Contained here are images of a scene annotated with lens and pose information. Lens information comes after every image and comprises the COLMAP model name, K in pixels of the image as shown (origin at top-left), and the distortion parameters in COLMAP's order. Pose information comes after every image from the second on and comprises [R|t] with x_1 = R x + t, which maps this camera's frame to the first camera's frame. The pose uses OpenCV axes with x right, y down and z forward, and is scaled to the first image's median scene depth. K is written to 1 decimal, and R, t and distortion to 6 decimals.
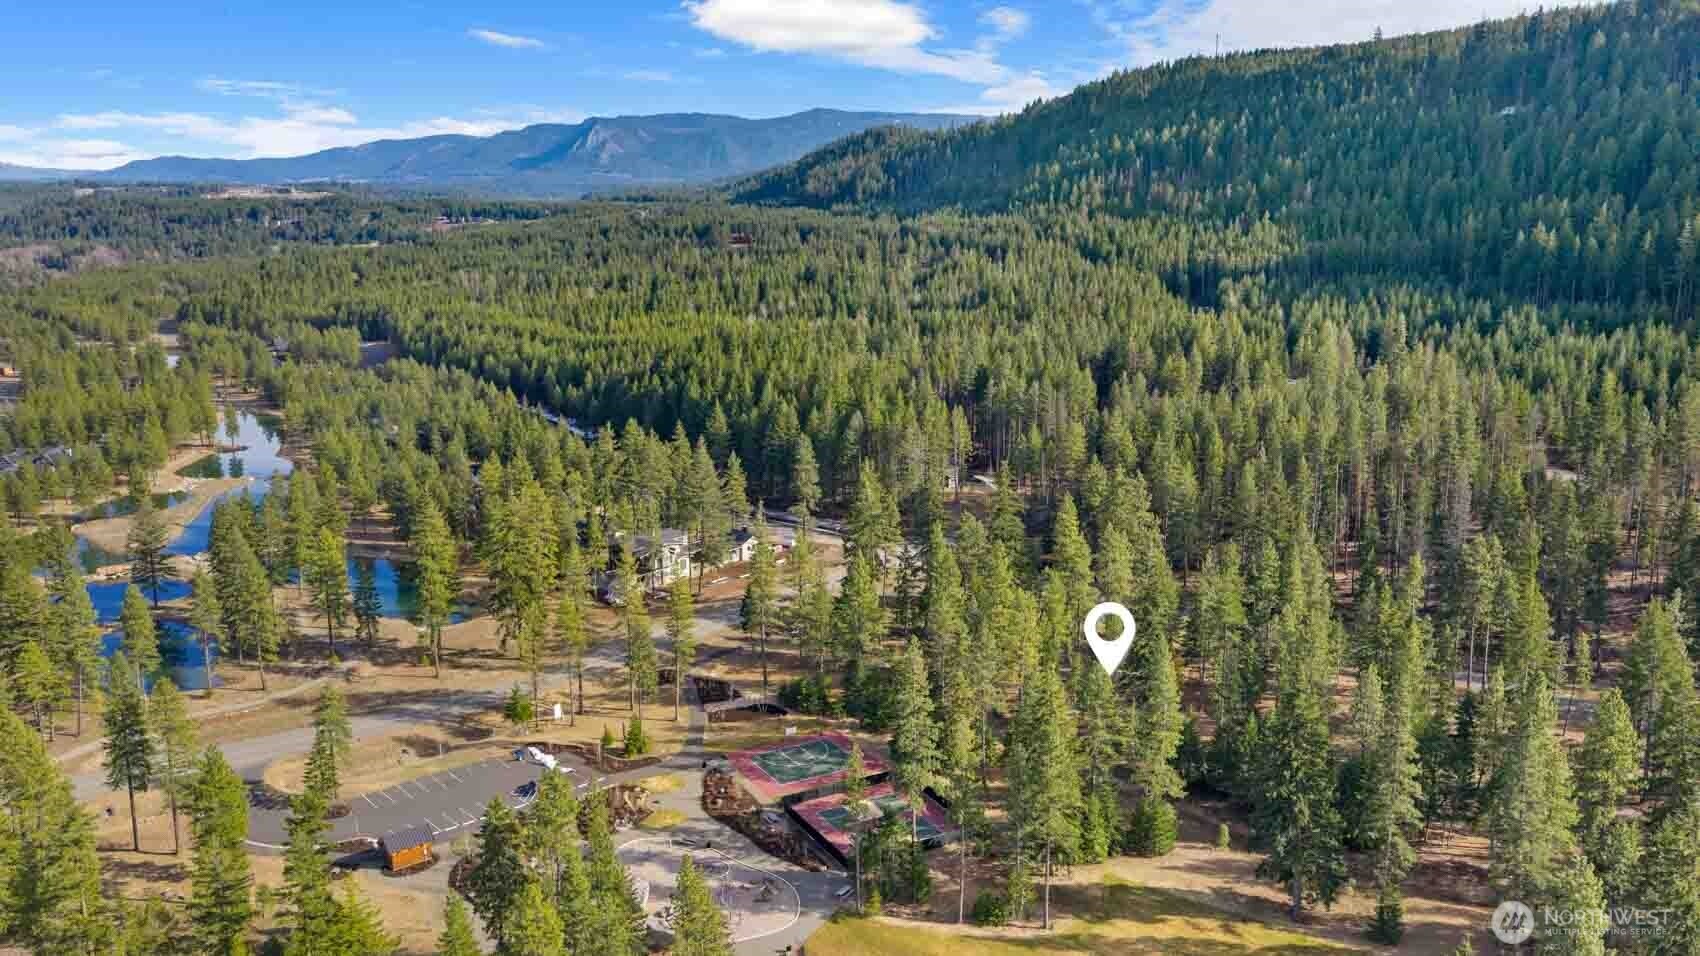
lens RADIAL K [[1392.9, 0, 869.1], [0, 1392.9, 473.6], [0, 0, 1]] dist [0.045107, -0.082963]
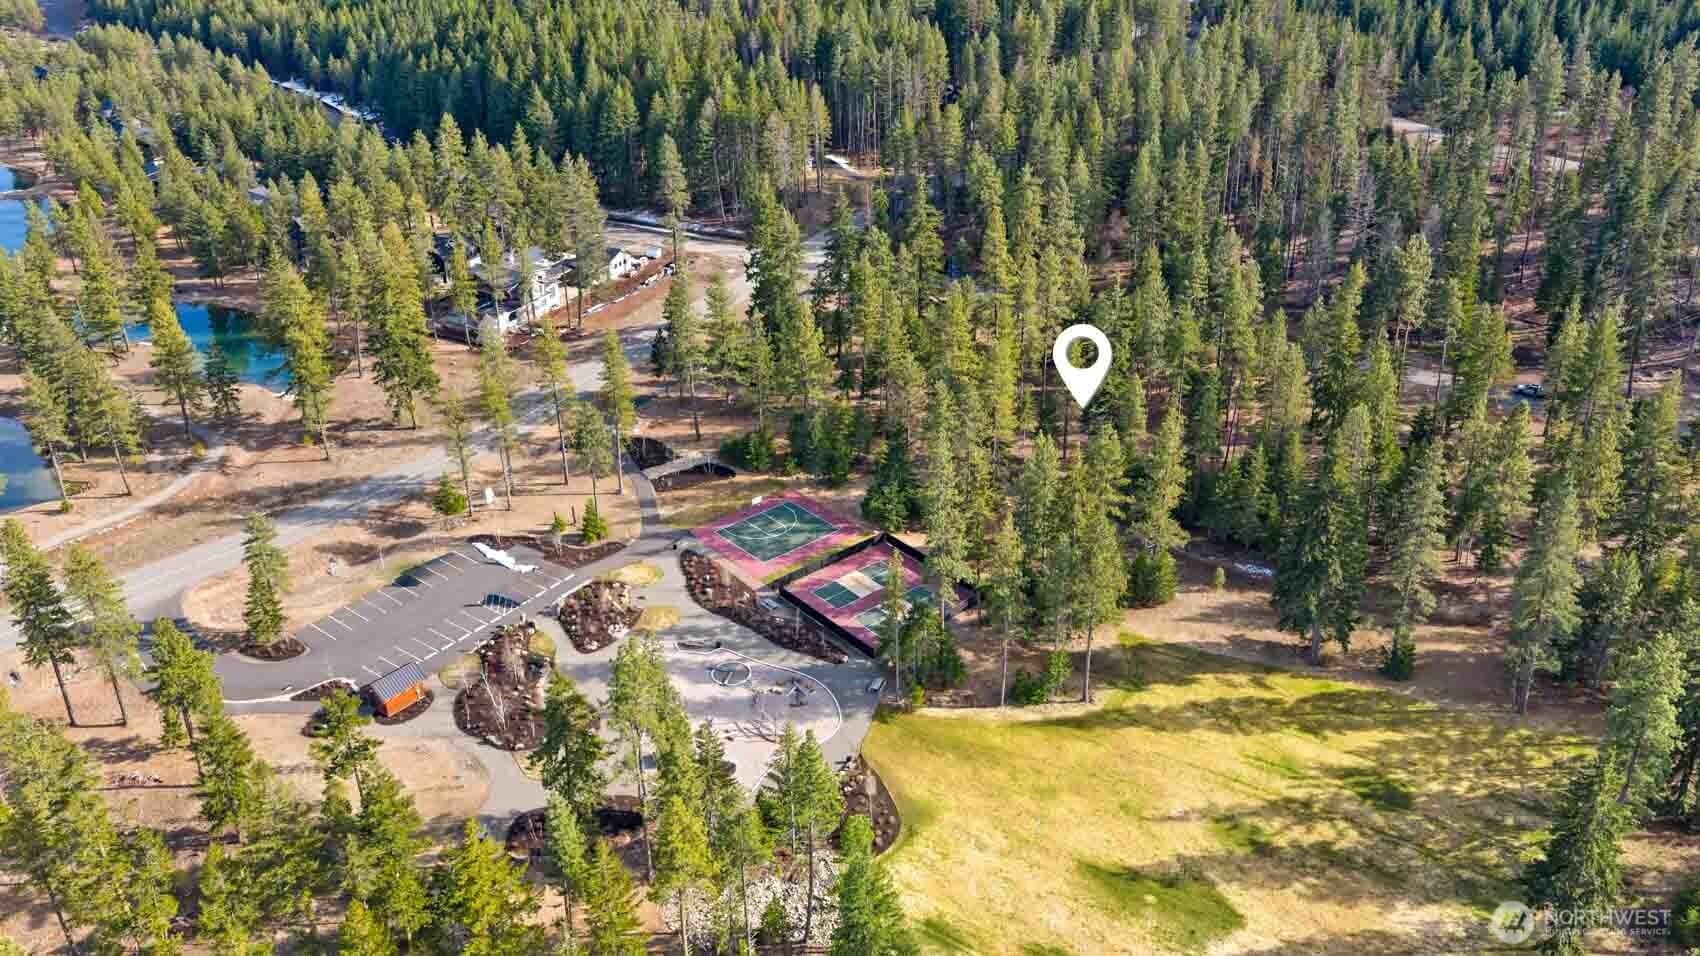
lens RADIAL K [[1379.3, 0, 856.4], [0, 1379.3, 484.0], [0, 0, 1]] dist [0.042888, -0.079632]
pose [[0.979859, -0.096450, 0.174856, -0.147066], [0.042799, 0.956709, 0.287882, -0.090670], [-0.195052, -0.274600, 0.941568, 0.098236]]
